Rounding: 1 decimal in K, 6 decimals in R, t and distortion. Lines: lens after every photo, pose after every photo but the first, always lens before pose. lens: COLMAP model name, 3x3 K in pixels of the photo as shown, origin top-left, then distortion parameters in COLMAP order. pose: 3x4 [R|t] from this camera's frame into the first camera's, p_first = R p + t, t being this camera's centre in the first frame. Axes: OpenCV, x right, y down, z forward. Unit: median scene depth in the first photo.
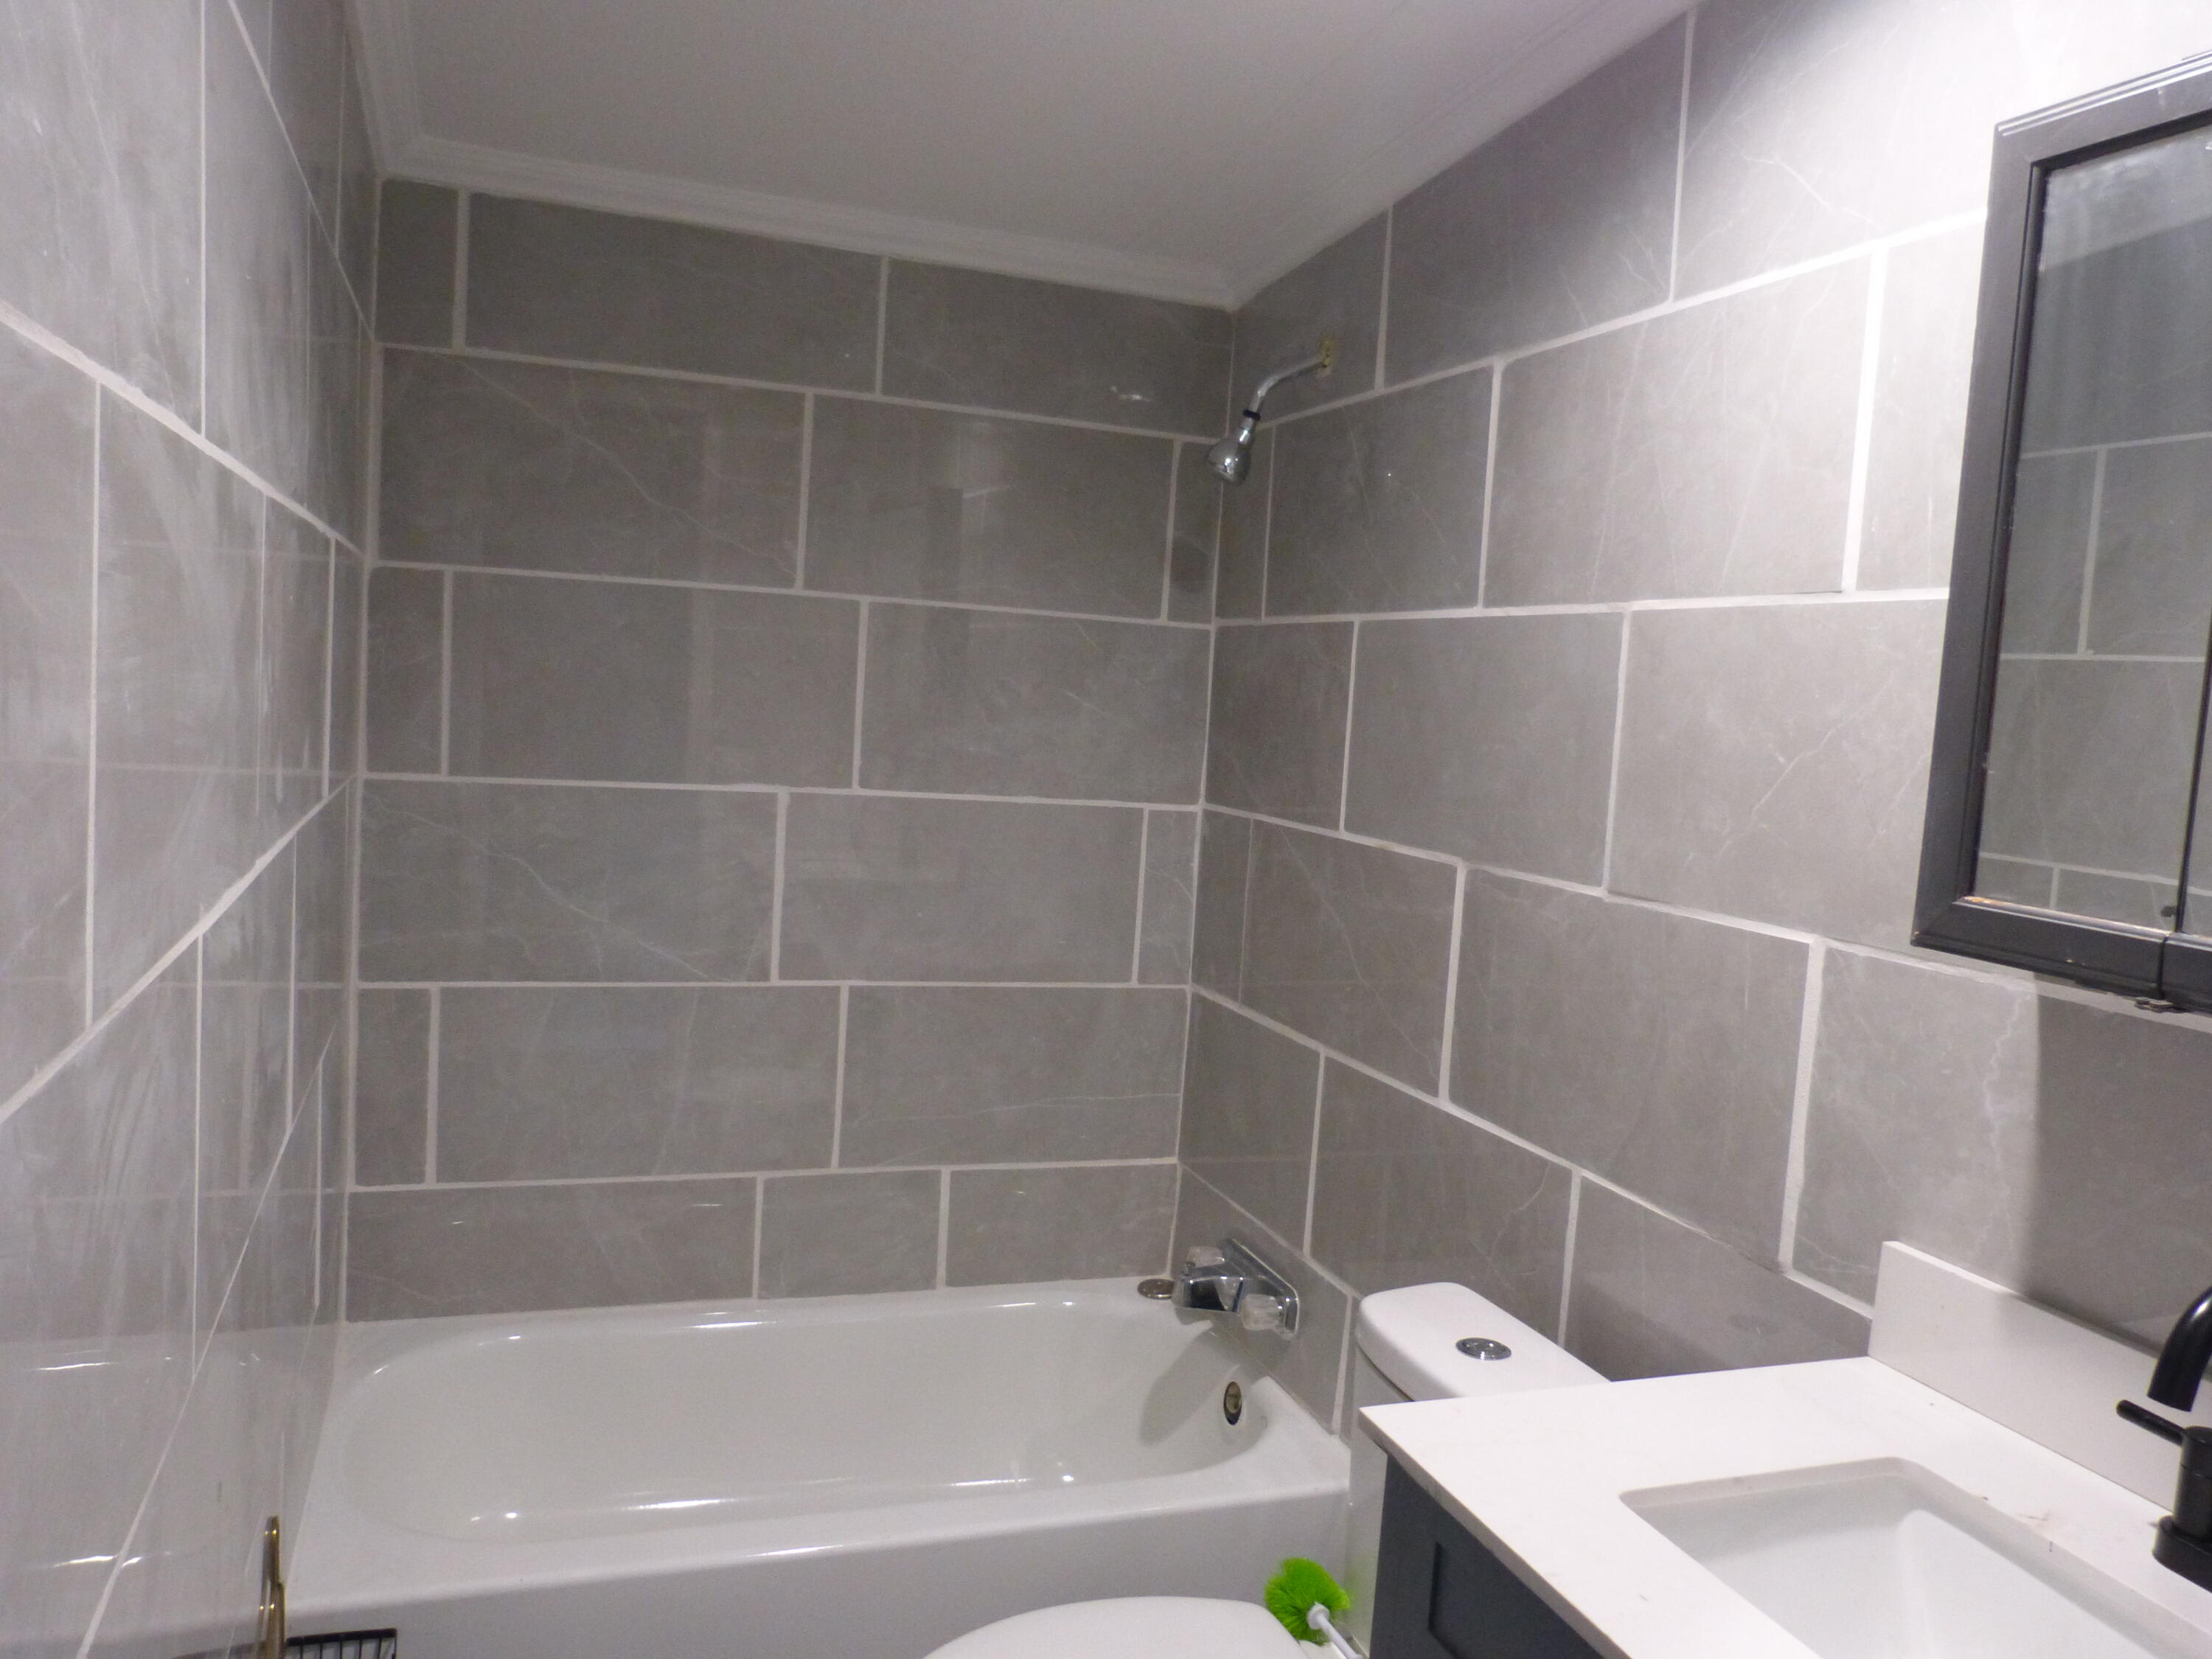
lens RADIAL K [[1672.5, 0, 1107.1], [0, 1672.5, 821.9], [0, 0, 1]] dist [-0.036828, 0.035127]
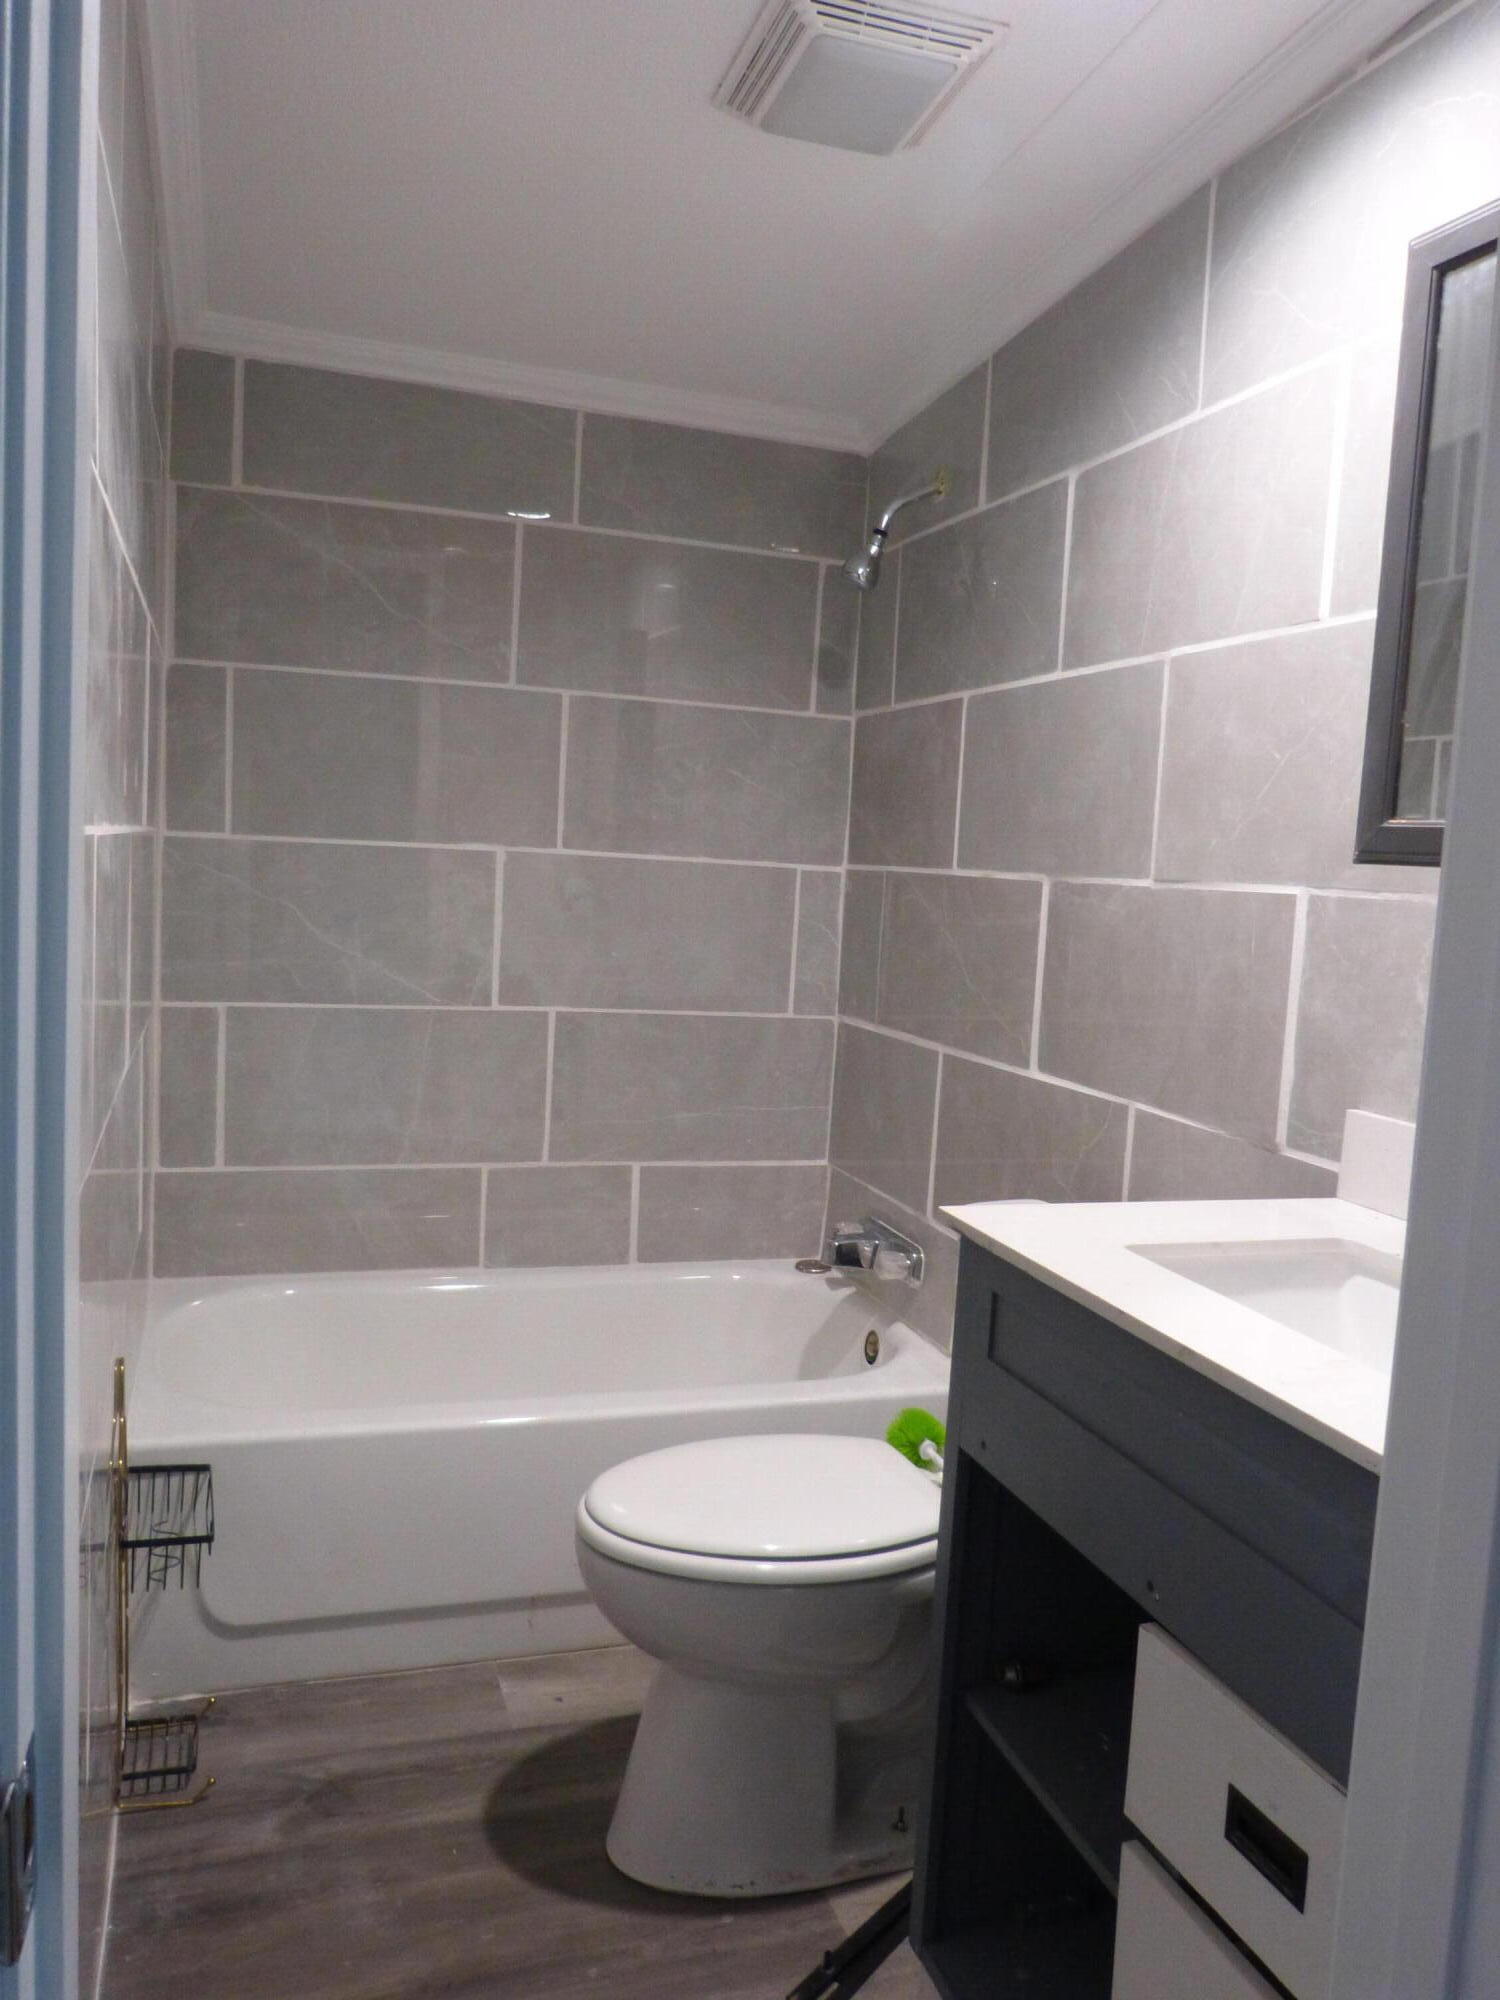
lens RADIAL K [[1512.2, 0, 752.8], [0, 1512.2, 1002.3], [0, 0, 1]] dist [-0.036828, 0.035127]
pose [[0.999761, -0.007038, -0.020687, 0.013678], [0.007314, 0.999885, 0.013294, 0.085342], [0.020591, -0.013442, 0.999698, -0.111907]]
